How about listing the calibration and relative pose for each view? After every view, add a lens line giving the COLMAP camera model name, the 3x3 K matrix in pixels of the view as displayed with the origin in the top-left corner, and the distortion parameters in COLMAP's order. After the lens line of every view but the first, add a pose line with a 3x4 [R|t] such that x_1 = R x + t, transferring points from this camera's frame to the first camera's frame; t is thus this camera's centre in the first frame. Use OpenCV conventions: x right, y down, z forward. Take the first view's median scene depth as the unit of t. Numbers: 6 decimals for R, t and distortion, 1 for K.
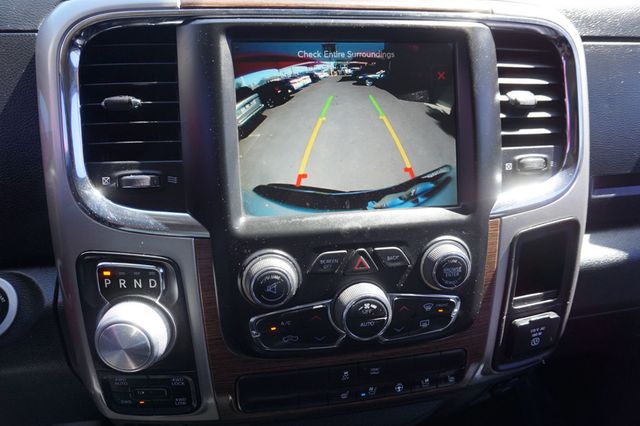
lens RADIAL K [[438.8, 0, 319.7], [0, 438.8, 216.9], [0, 0, 1]] dist [-0.047429, 0.043240]
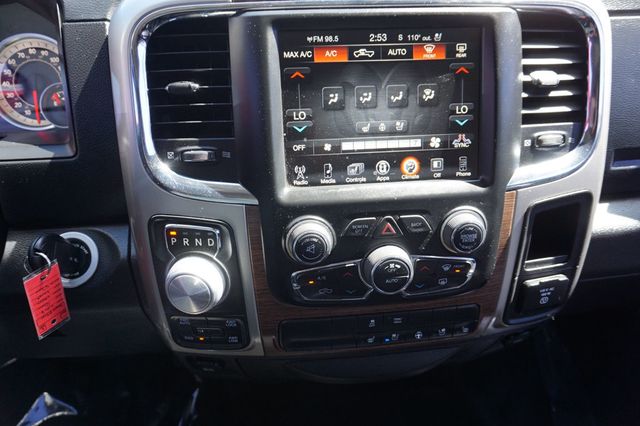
lens RADIAL K [[438.8, 0, 319.7], [0, 438.8, 216.9], [0, 0, 1]] dist [-0.047429, 0.043240]
pose [[0.997258, 0.020035, -0.071233, -0.003052], [-0.012030, 0.993739, 0.111077, -0.049674], [0.073012, -0.109915, 0.991256, -0.145620]]
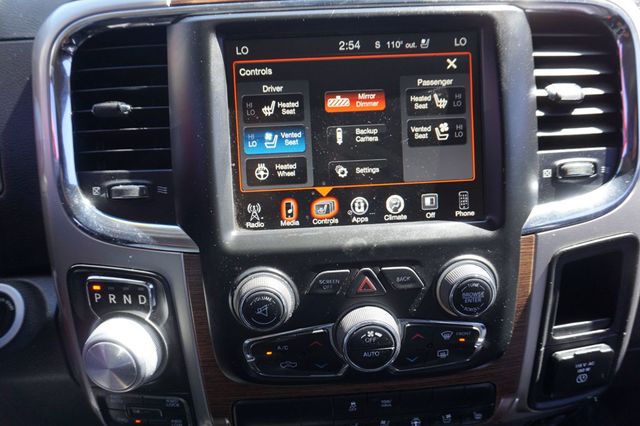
lens RADIAL K [[438.8, 0, 319.7], [0, 438.8, 216.9], [0, 0, 1]] dist [-0.047429, 0.043240]
pose [[0.991444, 0.009129, -0.130214, 0.112873], [-0.009027, 0.999958, 0.001372, -0.029937], [0.130221, -0.000185, 0.991485, 0.109270]]
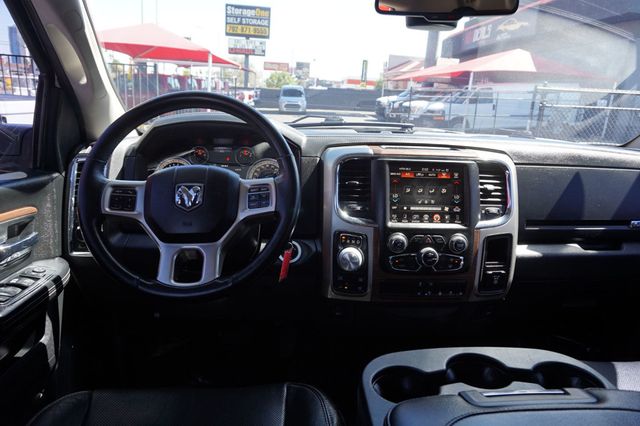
lens RADIAL K [[438.8, 0, 319.7], [0, 438.8, 216.9], [0, 0, 1]] dist [-0.047429, 0.043240]
pose [[0.993420, 0.055765, -0.100036, -0.336370], [-0.069868, 0.987177, -0.143530, 0.413070], [0.090750, 0.149575, 0.984577, -1.929943]]
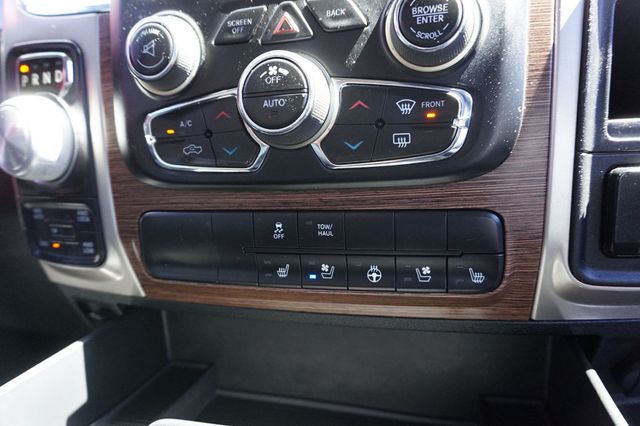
lens RADIAL K [[438.8, 0, 319.7], [0, 438.8, 216.9], [0, 0, 1]] dist [-0.047429, 0.043240]
pose [[0.898363, 0.031563, -0.438118, 0.419383], [-0.107052, 0.983072, -0.148689, 0.464493], [0.426008, 0.180478, 0.886535, 0.494481]]
